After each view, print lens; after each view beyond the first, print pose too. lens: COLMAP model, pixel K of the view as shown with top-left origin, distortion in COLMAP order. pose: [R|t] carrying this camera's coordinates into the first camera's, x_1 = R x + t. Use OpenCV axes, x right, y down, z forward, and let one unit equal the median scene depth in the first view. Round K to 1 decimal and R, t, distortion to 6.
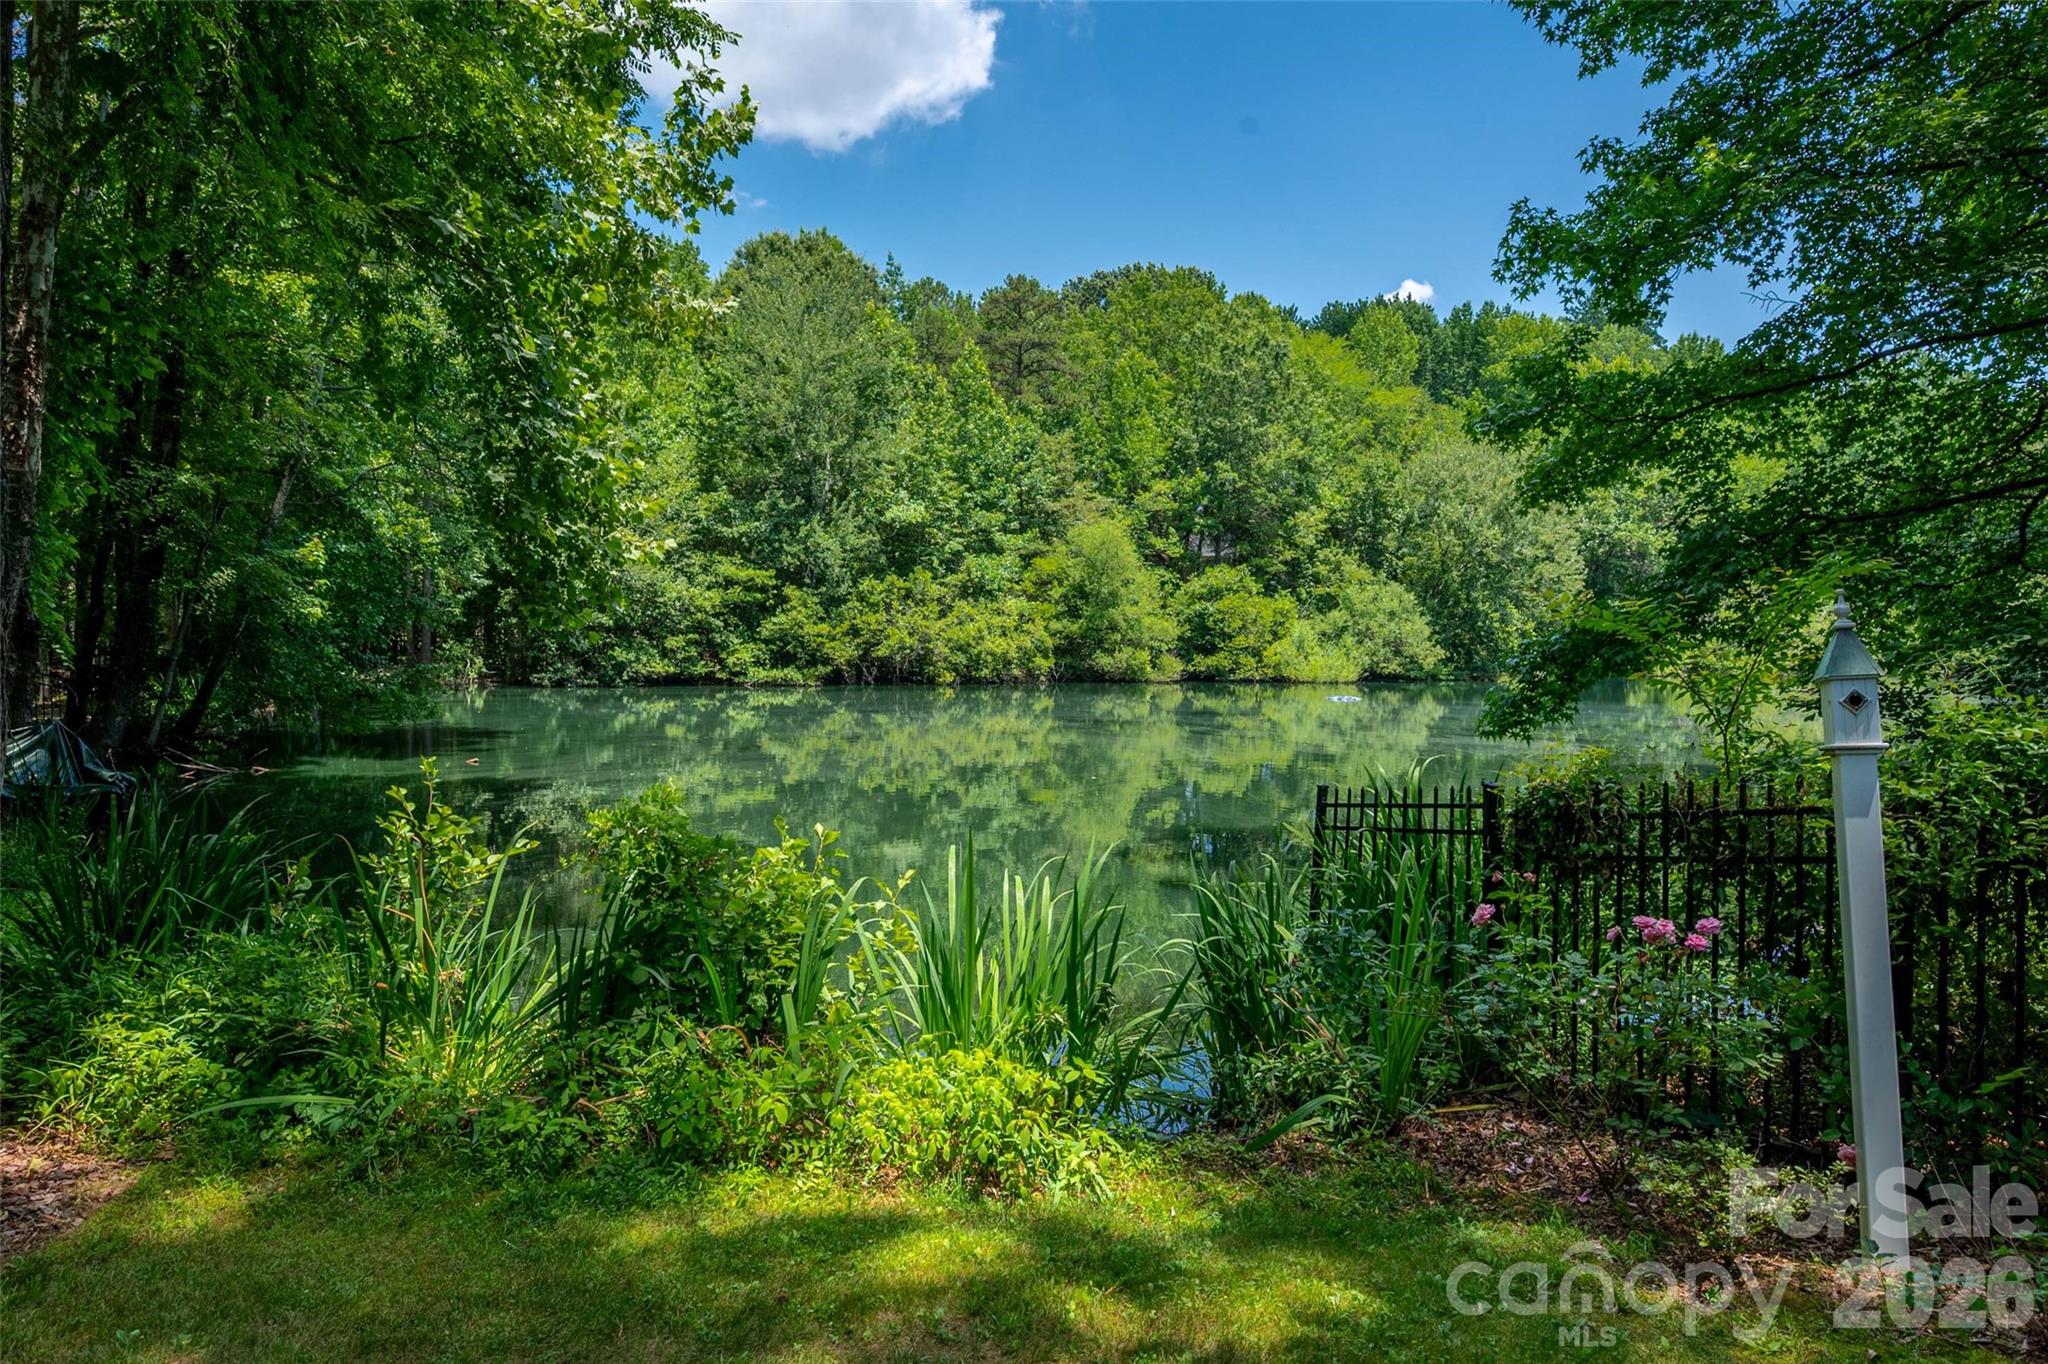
lens RADIAL K [[1307.0, 0, 1014.5], [0, 1307.0, 684.7], [0, 0, 1]] dist [0.001999, -0.002053]
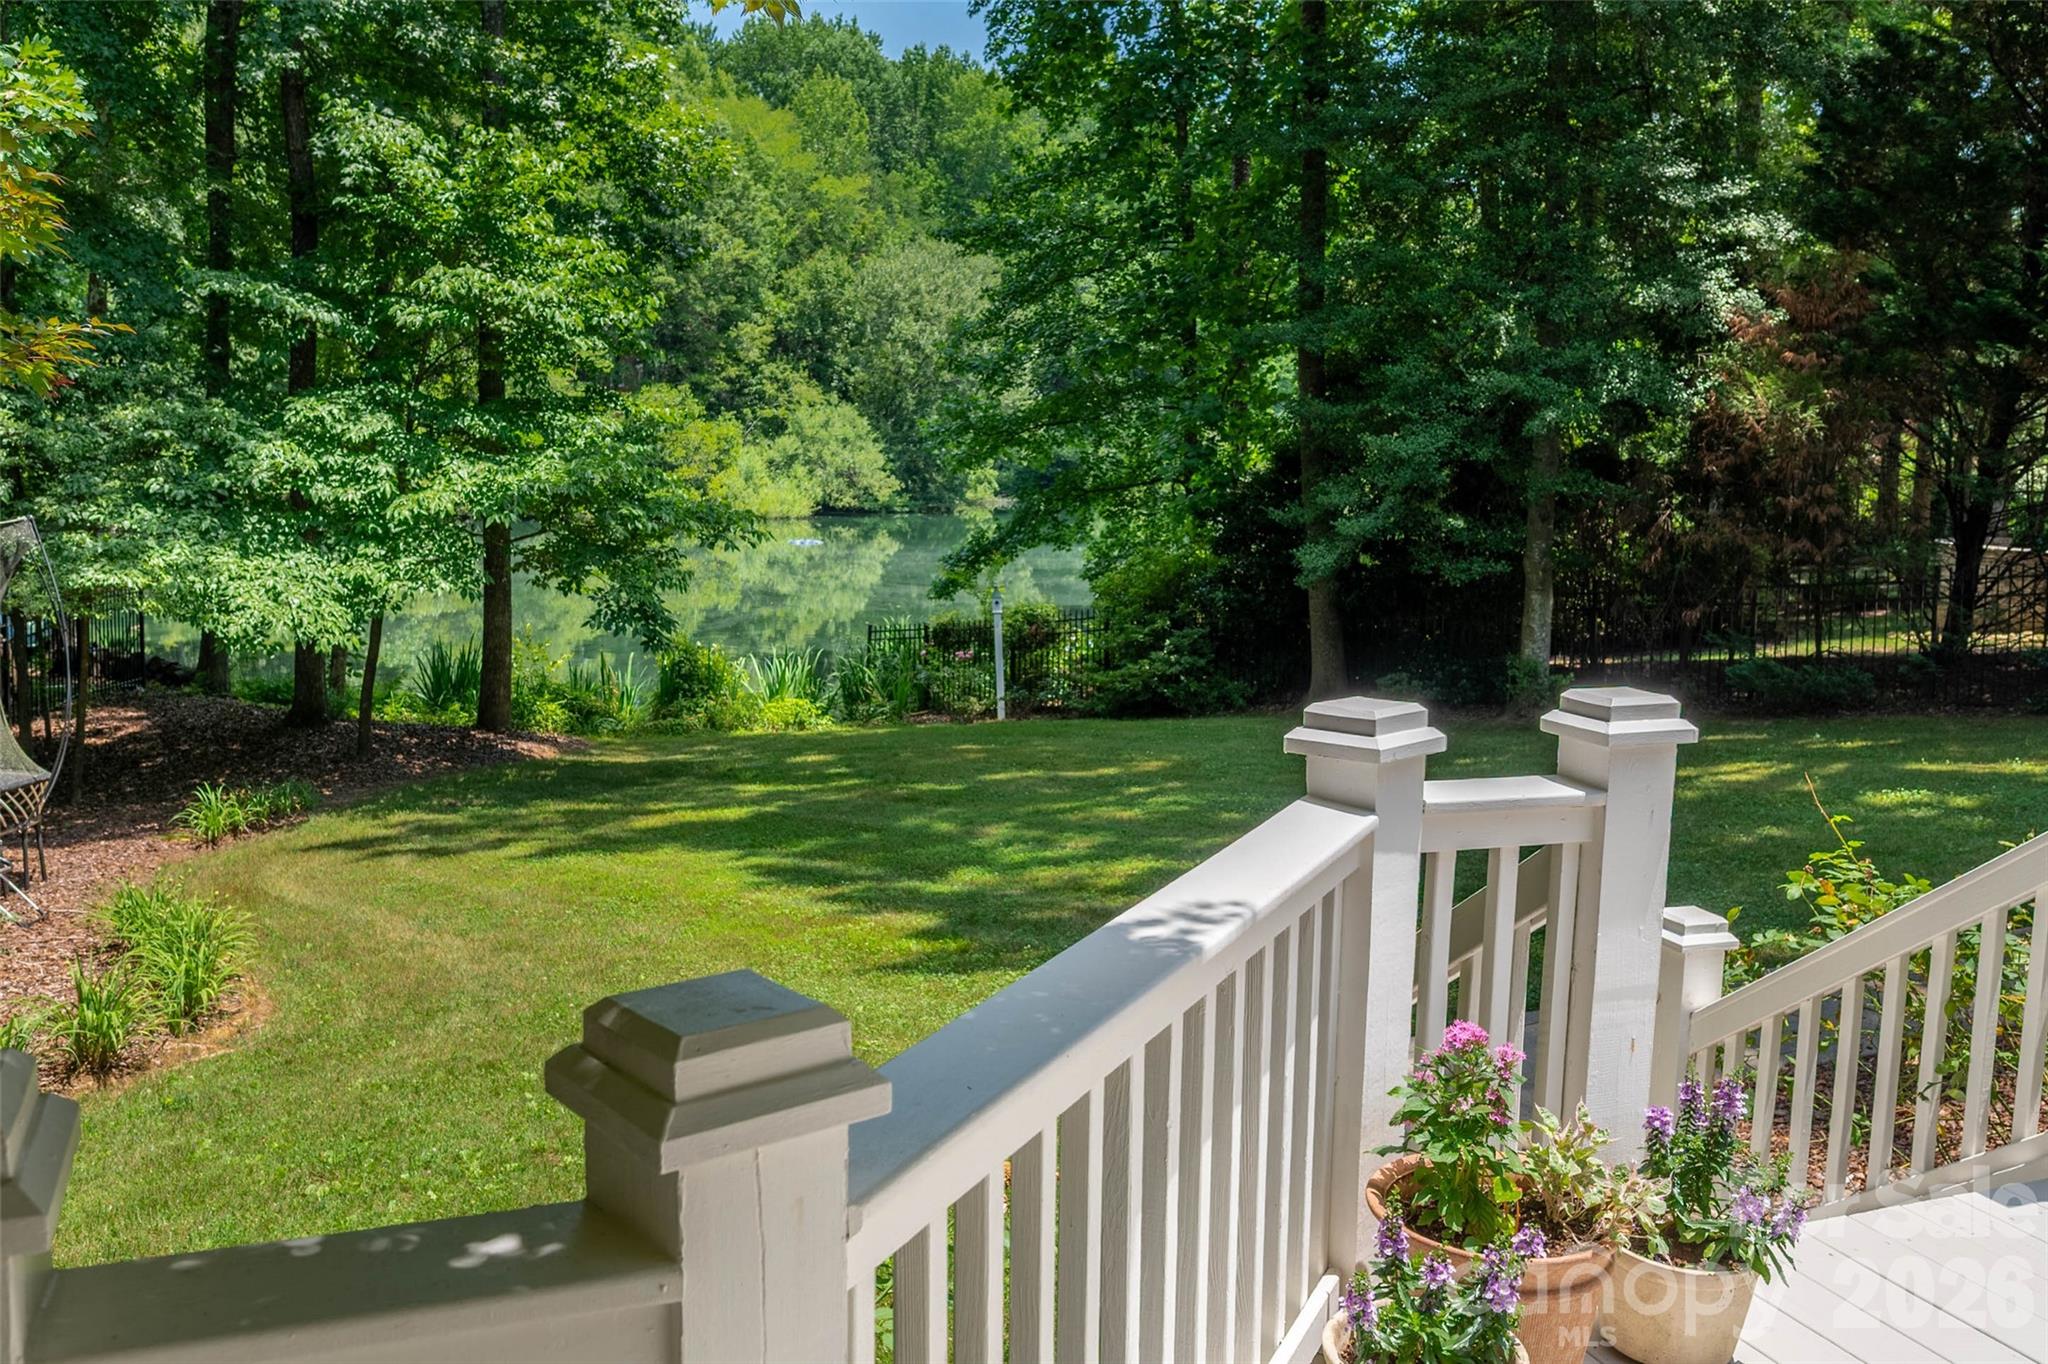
lens RADIAL K [[1835.3, 0, 1016.9], [0, 1835.3, 686.5], [0, 0, 1]] dist [0.002100, 0.000704]
pose [[0.927308, -0.038879, 0.372274, -0.082780], [-0.000508, 0.994459, 0.105123, -0.017881], [-0.374299, -0.097671, 0.922150, -0.242014]]
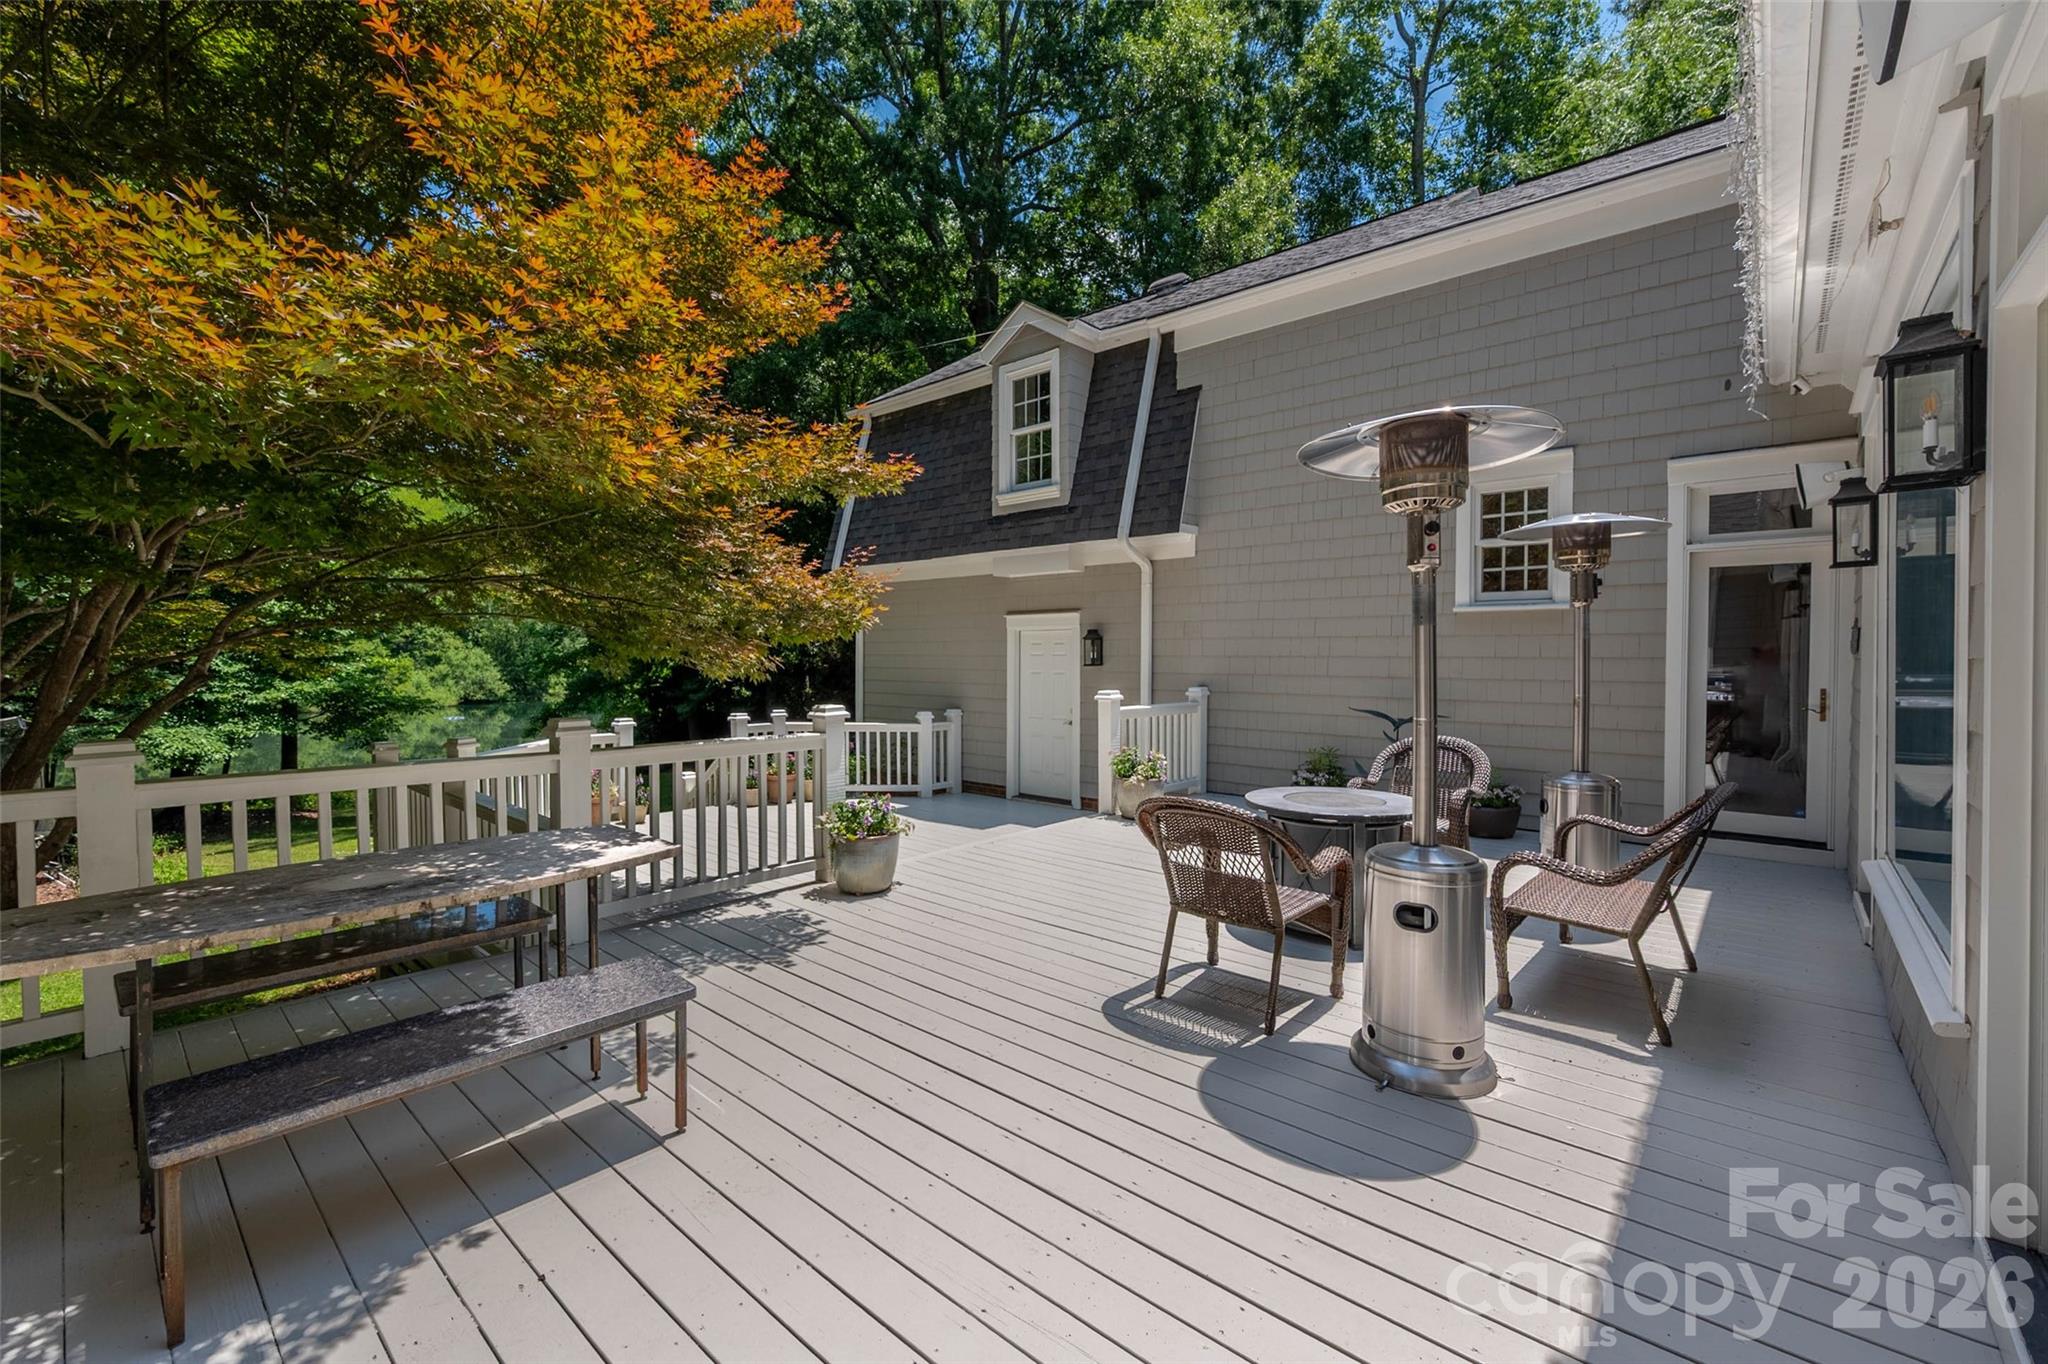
lens RADIAL K [[887.8, 0, 1039.1], [0, 887.8, 672.9], [0, 0, 1]] dist [0.003787, 0.000078]
pose [[0.656899, -0.019842, 0.753717, -0.124005], [0.032681, 0.999463, -0.002172, -0.016802], [-0.753270, 0.026060, 0.657195, -0.382526]]
